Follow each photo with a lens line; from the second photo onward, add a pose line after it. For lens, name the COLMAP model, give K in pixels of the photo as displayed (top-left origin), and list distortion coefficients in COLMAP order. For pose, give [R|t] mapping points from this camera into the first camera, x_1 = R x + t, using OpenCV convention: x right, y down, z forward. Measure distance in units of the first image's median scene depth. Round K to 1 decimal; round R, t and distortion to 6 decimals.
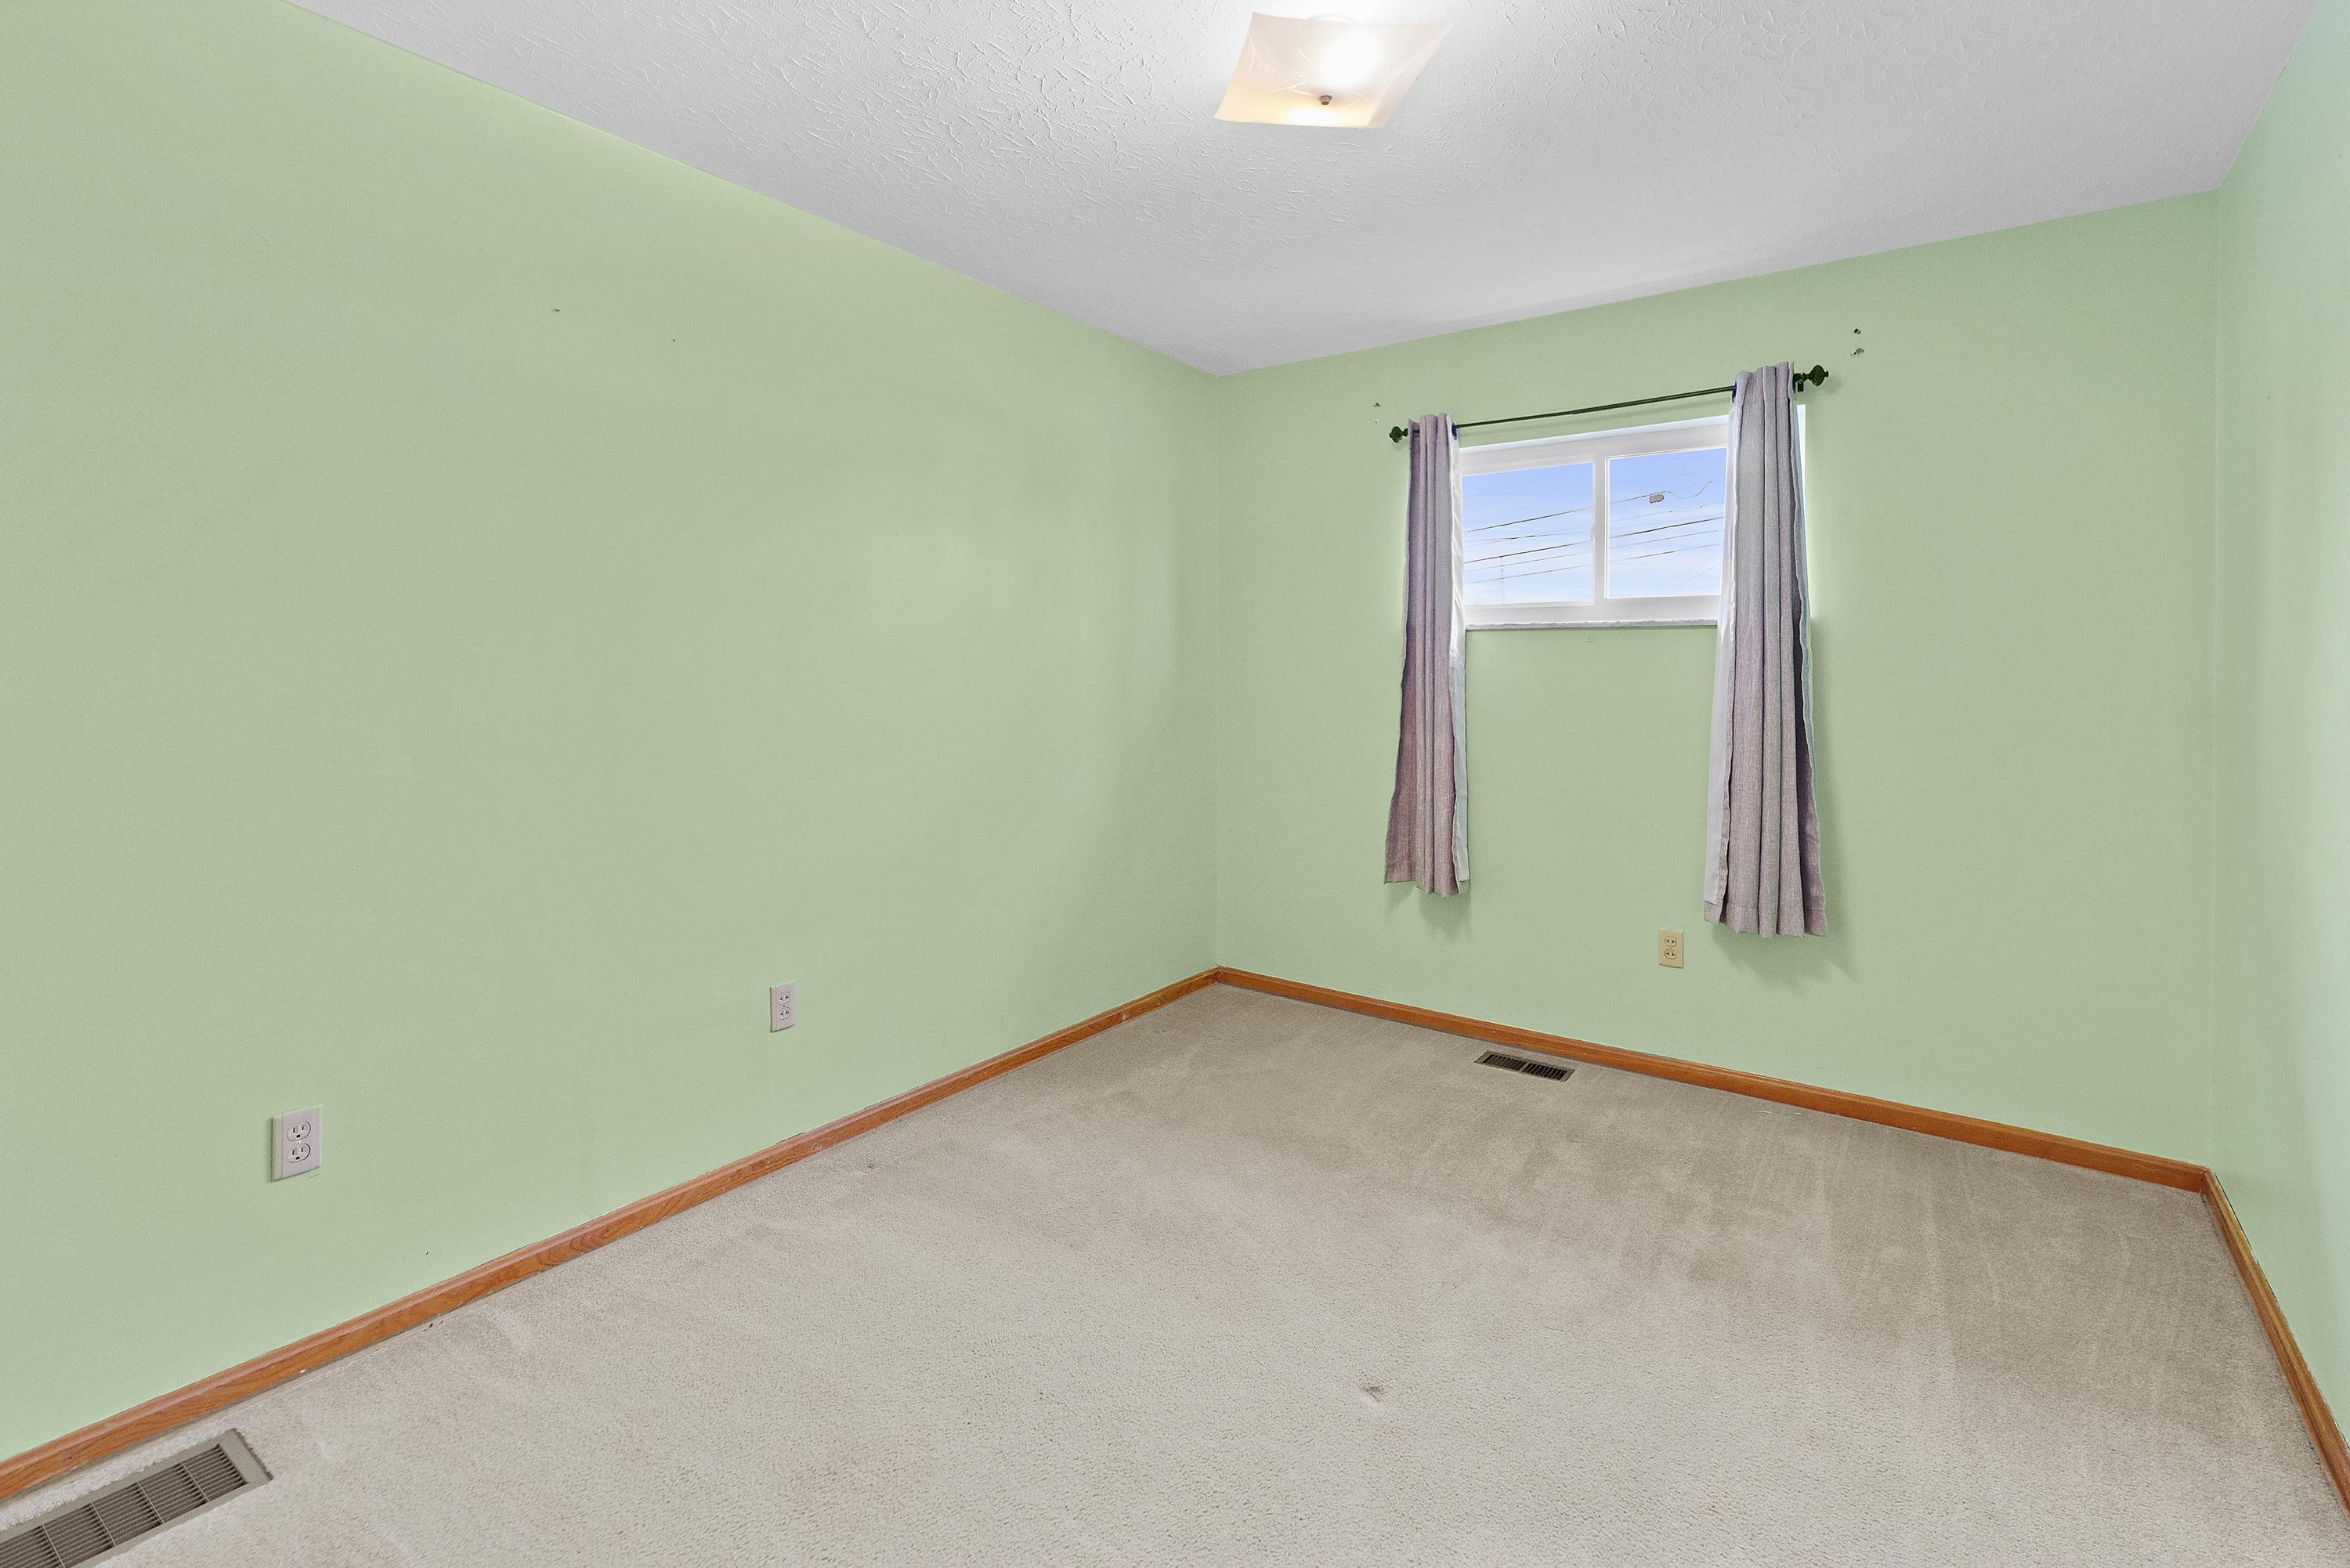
lens RADIAL K [[1033.2, 0, 1168.8], [0, 1033.2, 685.5], [0, 0, 1]] dist [0.009798, -0.001132]
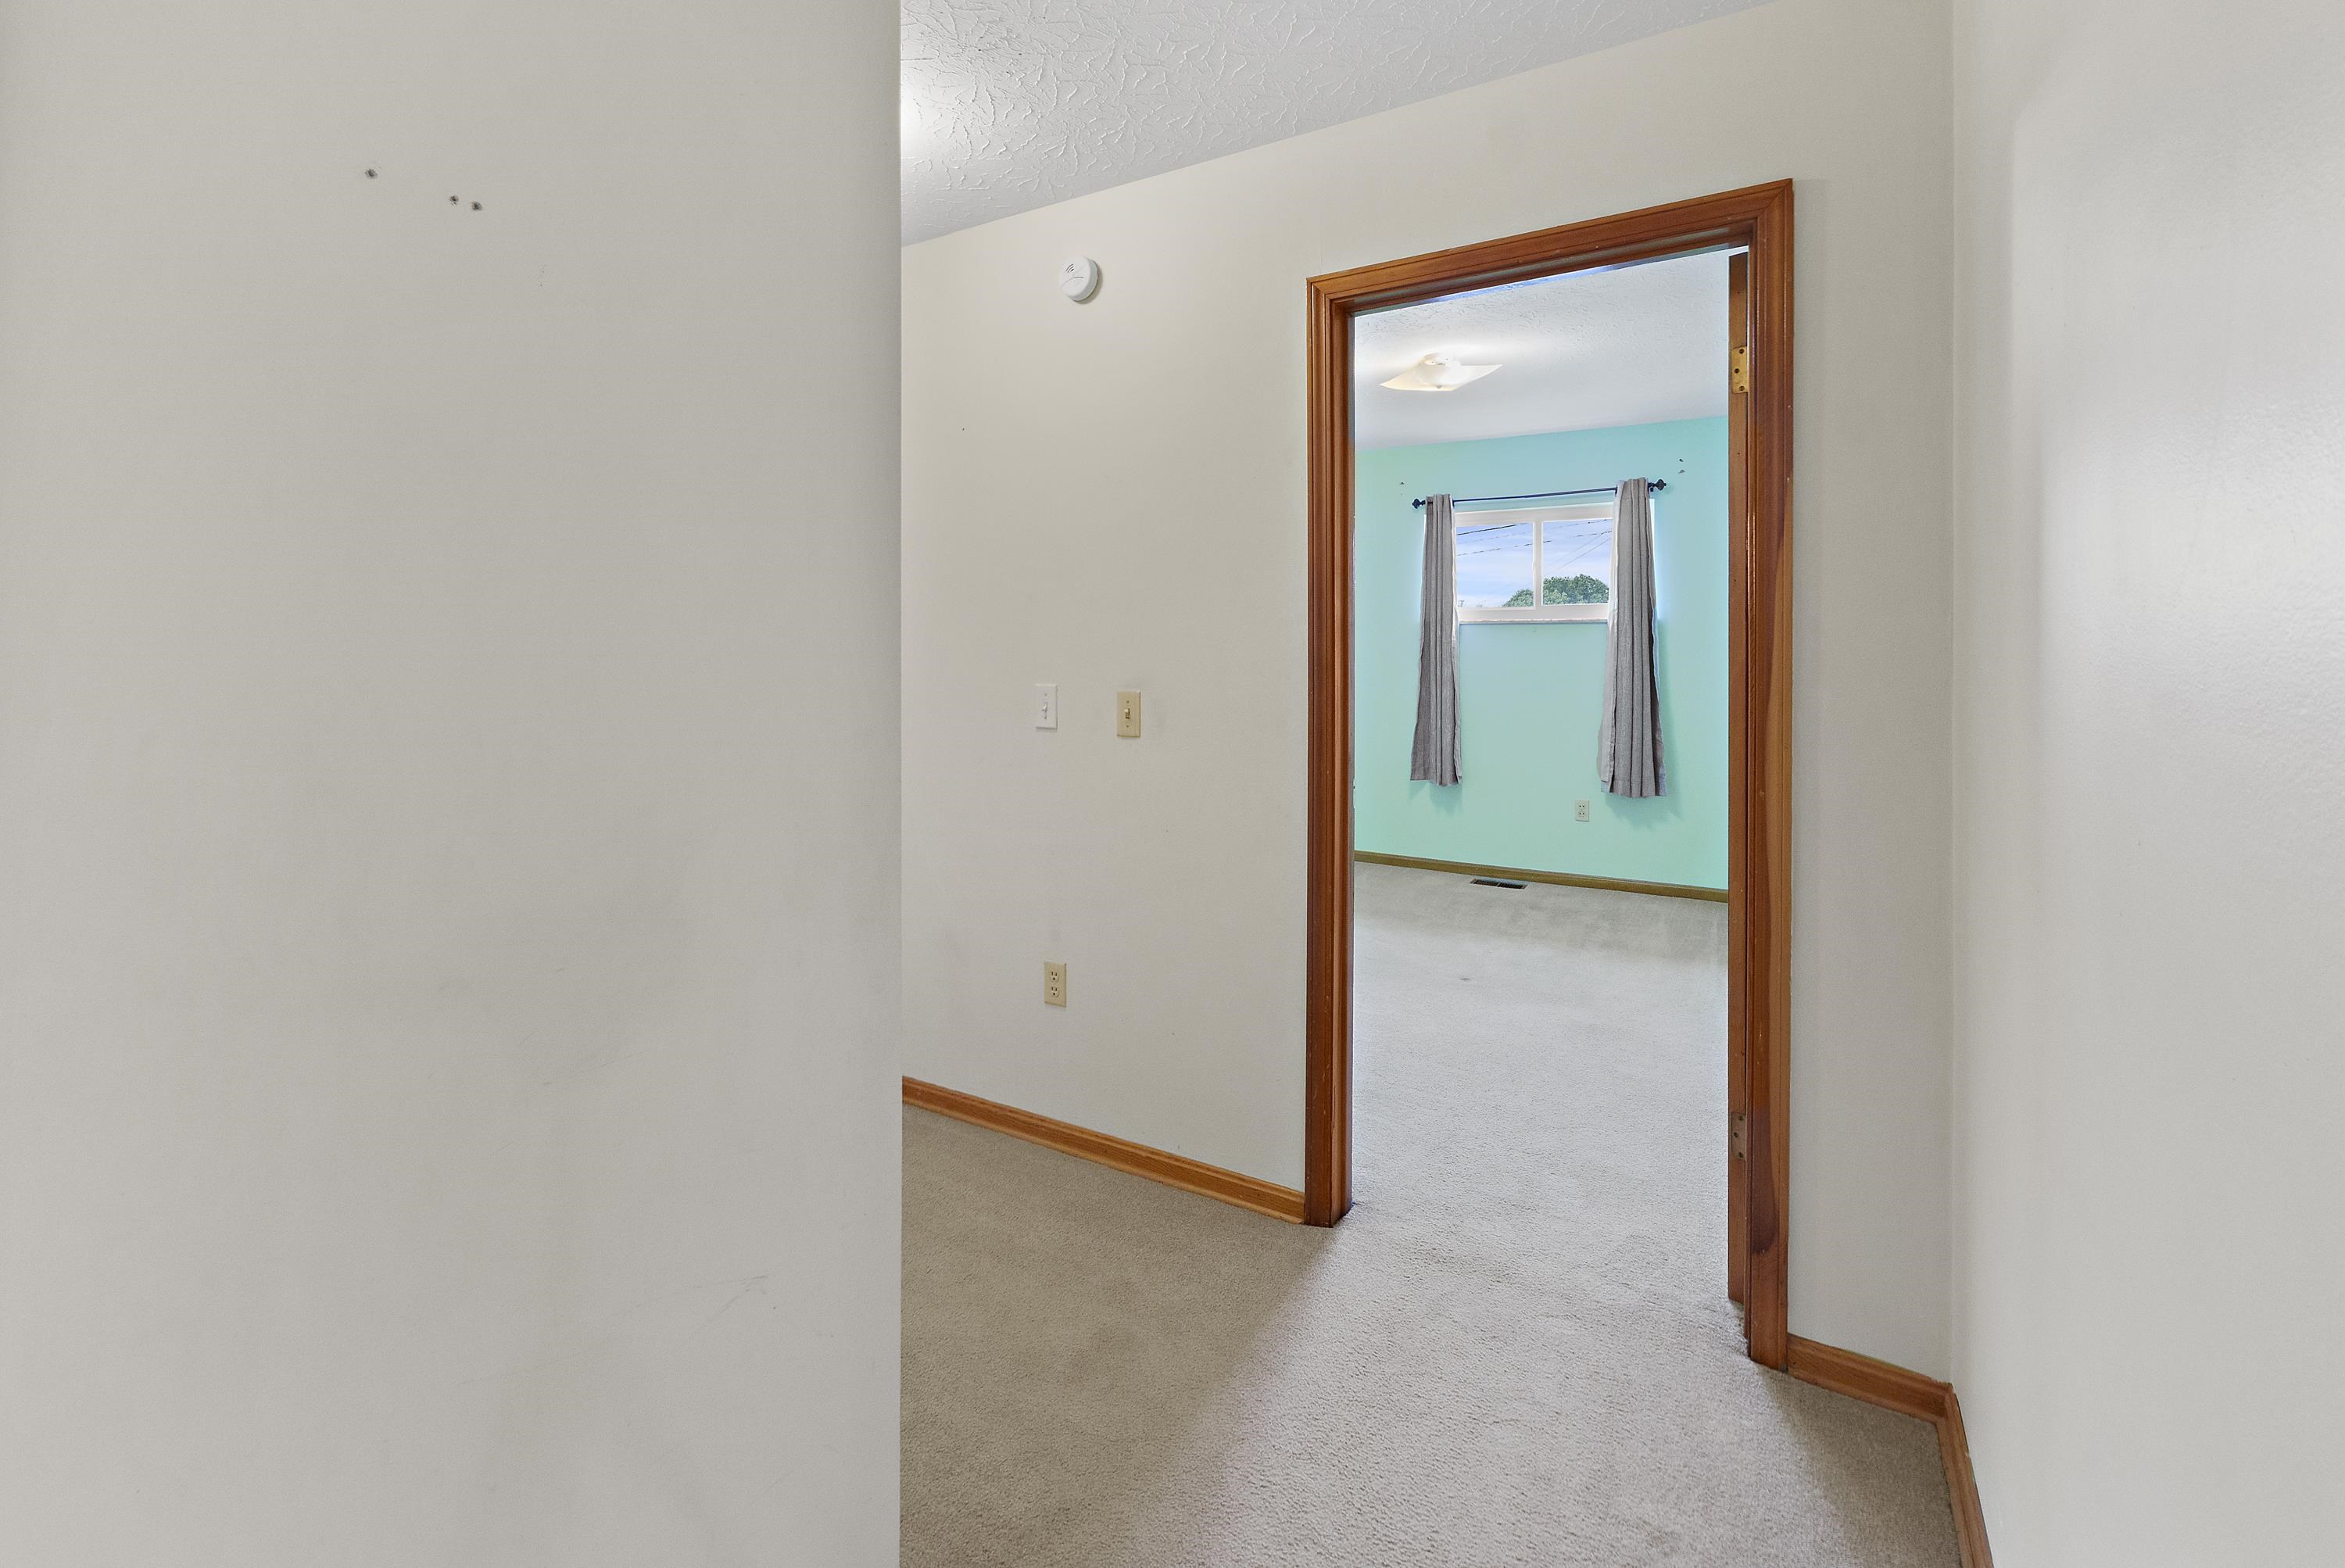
lens RADIAL K [[1118.3, 0, 1125.6], [0, 1118.3, 665.6], [0, 0, 1]] dist [0.012814, 0.000081]
pose [[0.995056, -0.006117, 0.099130, -0.475975], [0.005820, 0.999978, 0.003284, 0.003872], [-0.099148, -0.002691, 0.995069, -0.815445]]
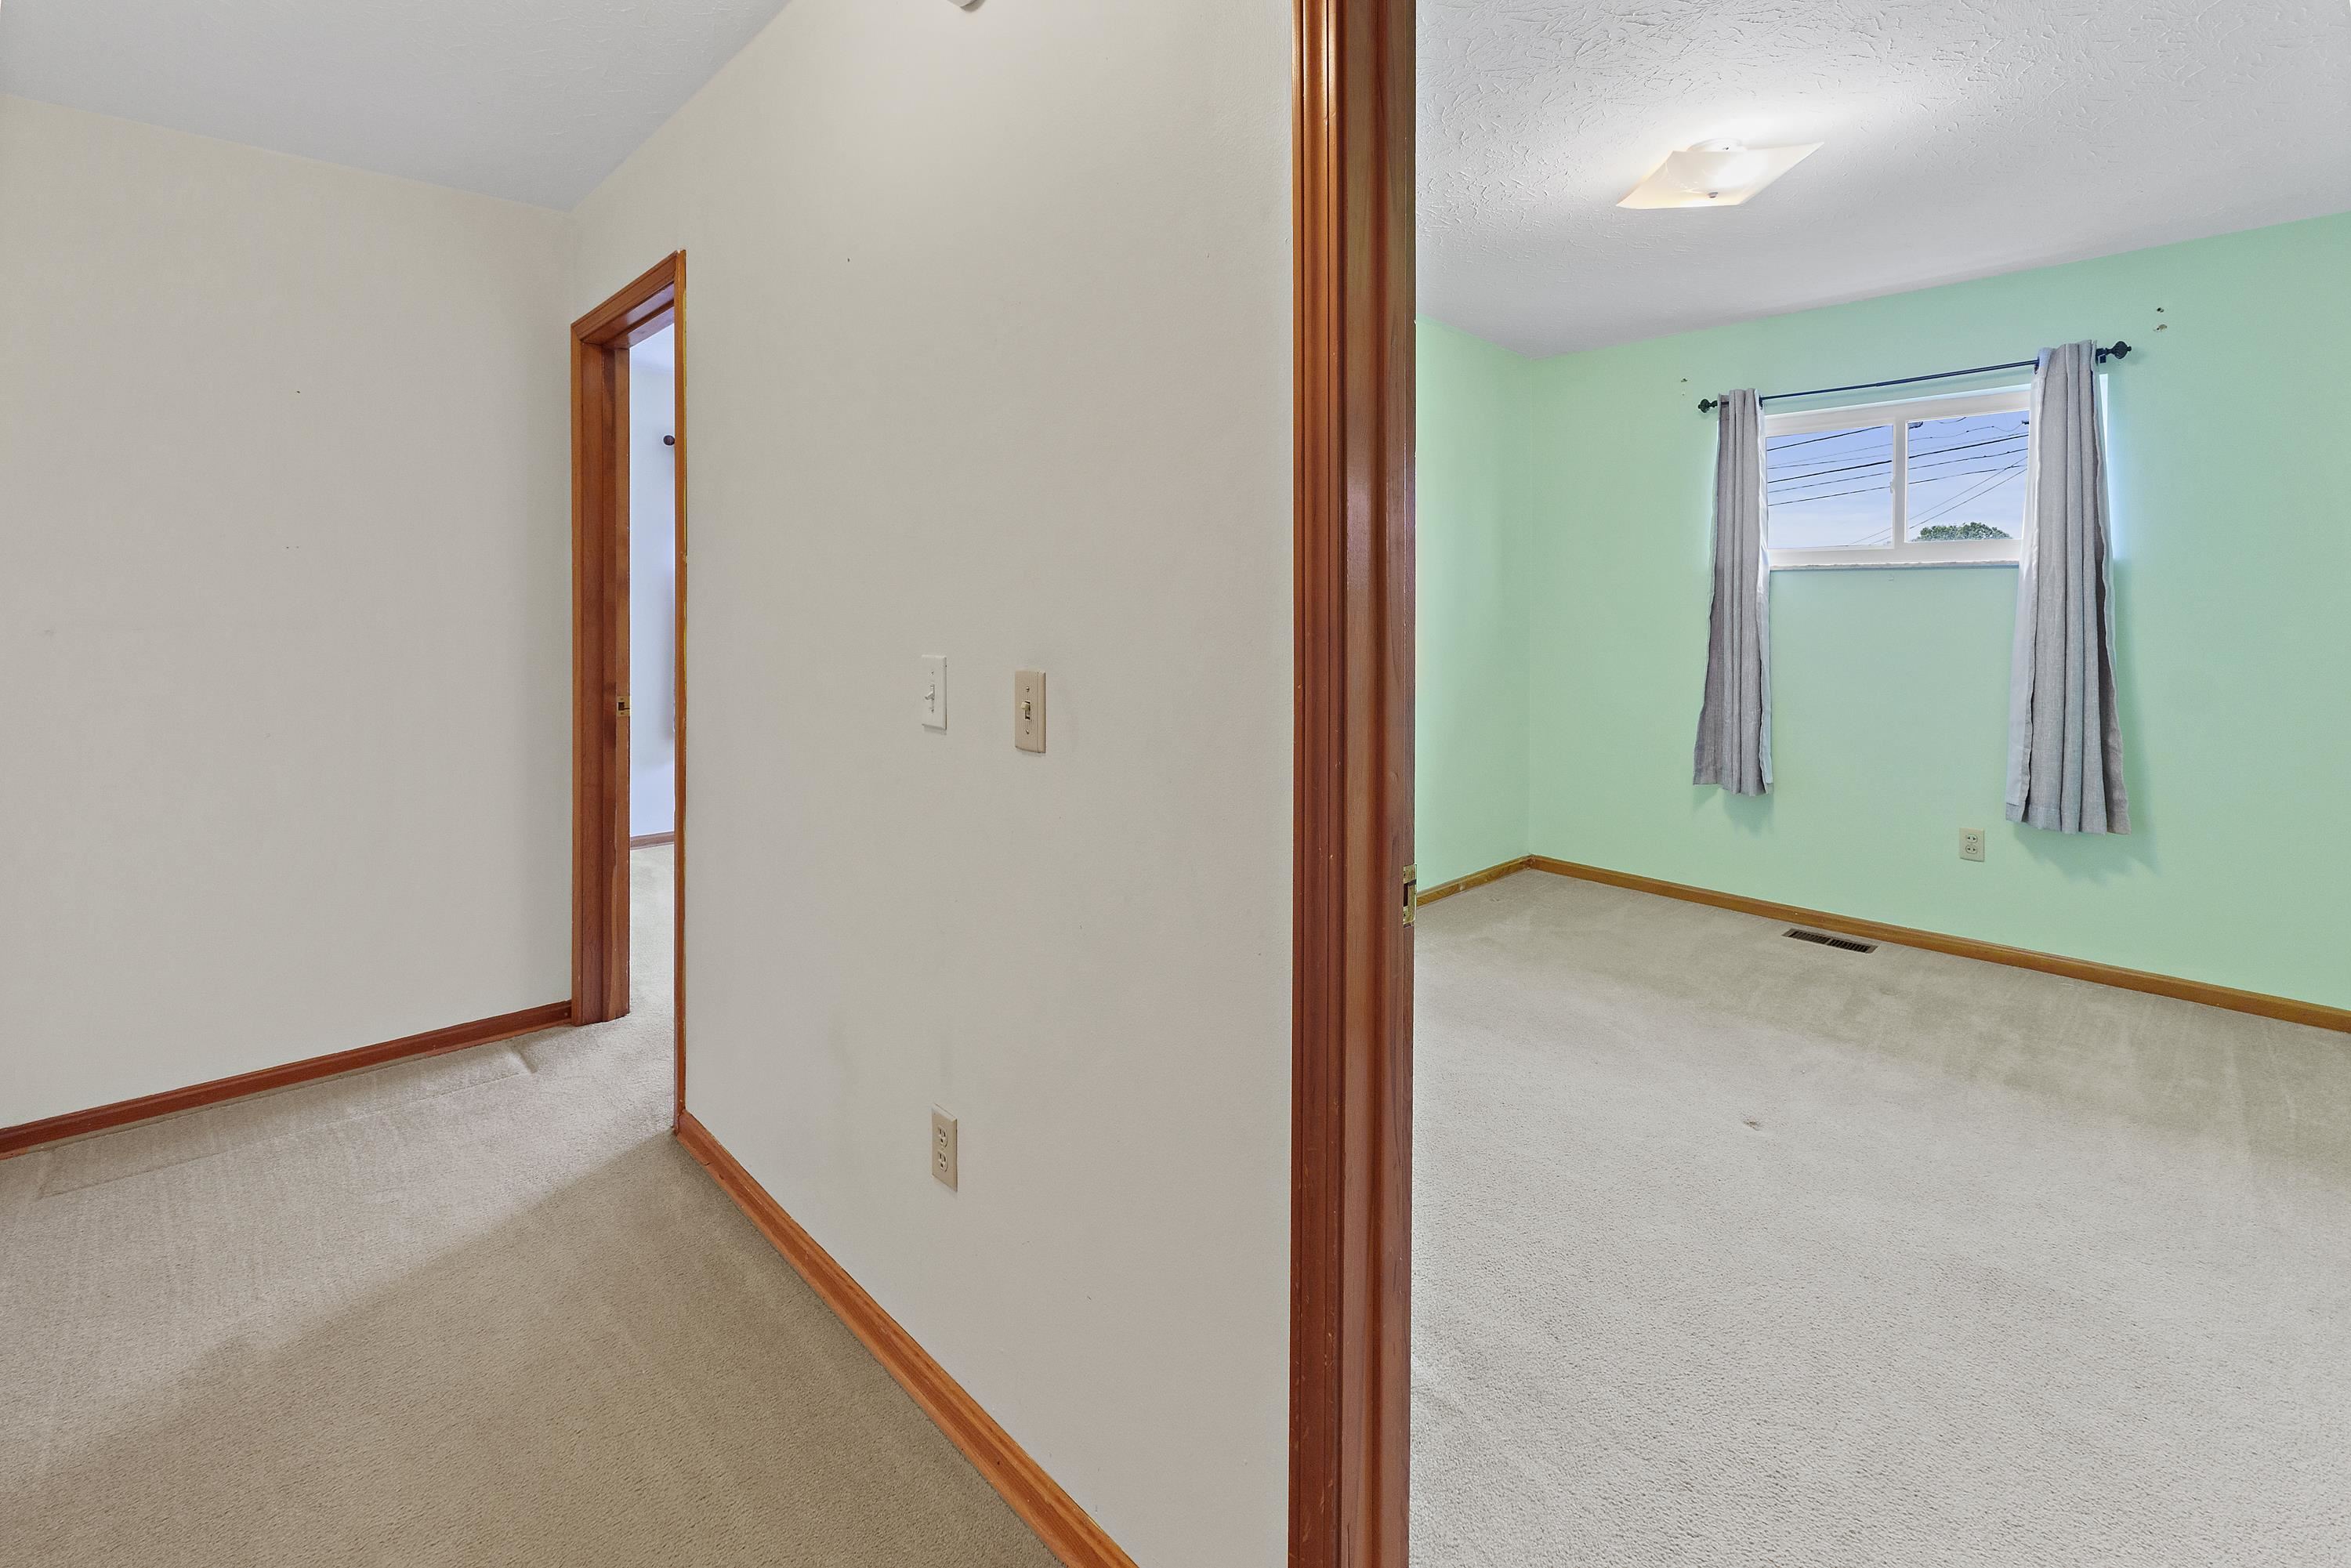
lens RADIAL K [[1033.7, 0, 1147.5], [0, 1033.7, 619.9], [0, 0, 1]] dist [0.009798, -0.001132]
pose [[0.983136, 0.000747, -0.182874, -0.220876], [-0.000861, 0.999999, -0.000545, 0.004482], [0.182873, 0.000693, 0.983136, -0.329248]]
